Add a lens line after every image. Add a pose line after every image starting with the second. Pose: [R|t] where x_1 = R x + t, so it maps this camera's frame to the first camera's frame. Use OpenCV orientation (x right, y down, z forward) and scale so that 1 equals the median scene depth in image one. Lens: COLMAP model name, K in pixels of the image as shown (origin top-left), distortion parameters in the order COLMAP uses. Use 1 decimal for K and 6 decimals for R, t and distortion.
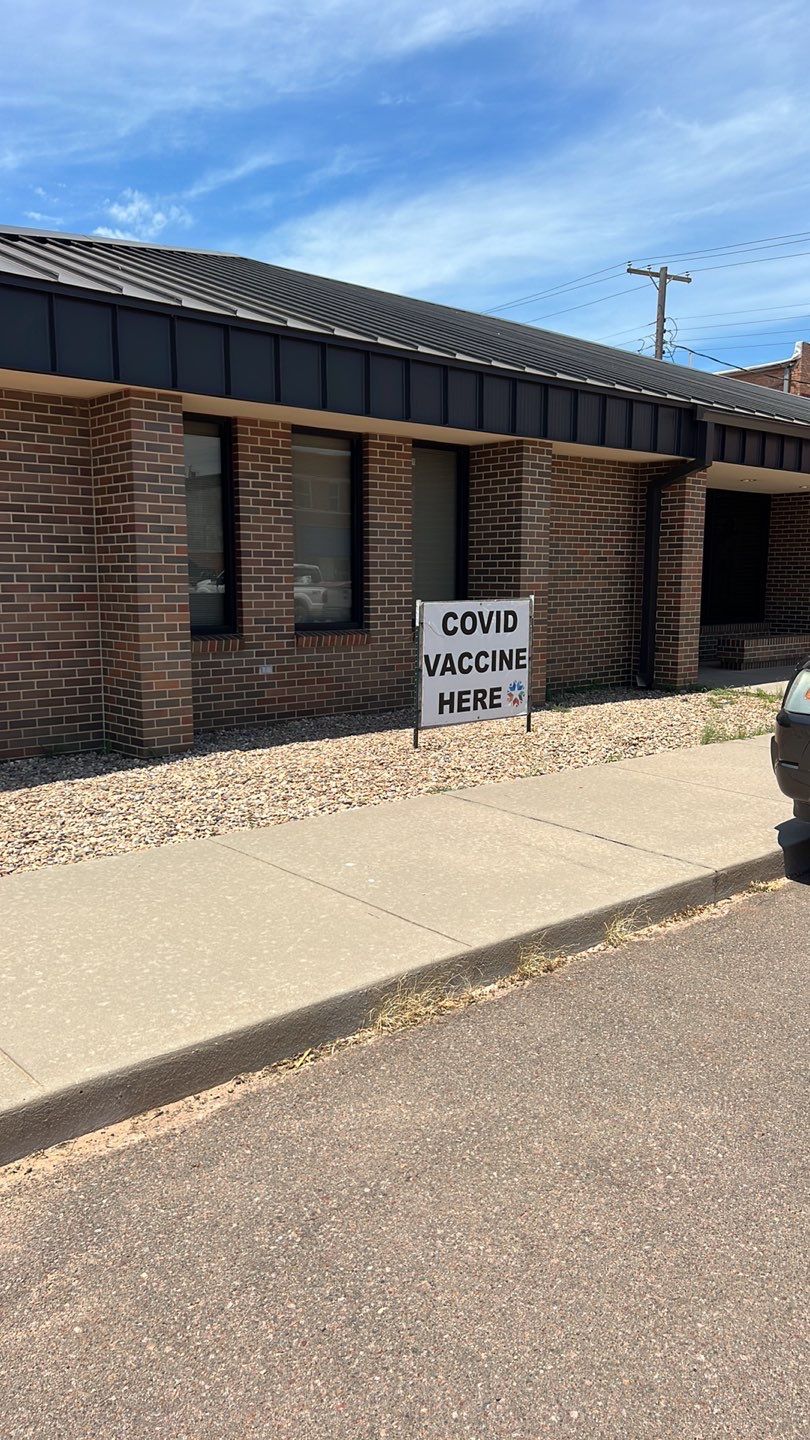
lens RADIAL K [[1040.5, 0, 405.7], [0, 1040.5, 719.9], [0, 0, 1]] dist [0.062157, -0.073652]
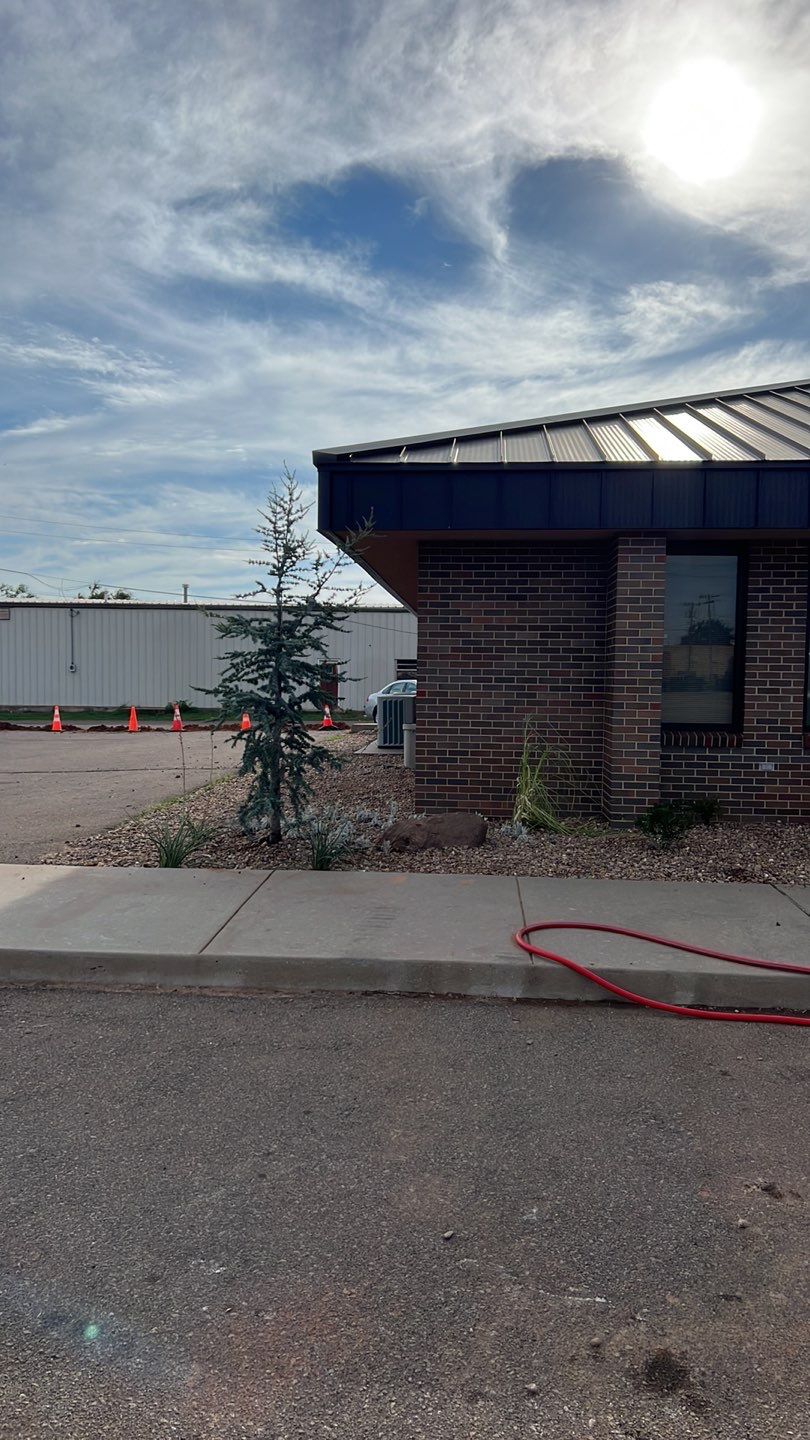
lens RADIAL K [[1040.5, 0, 401.6], [0, 1040.5, 729.1], [0, 0, 1]] dist [0.062157, -0.073652]
pose [[0.694659, 0.046217, -0.717853, 0.429798], [-0.110817, 0.992897, -0.043312, 0.001504], [0.710752, 0.109637, 0.694847, -0.023957]]
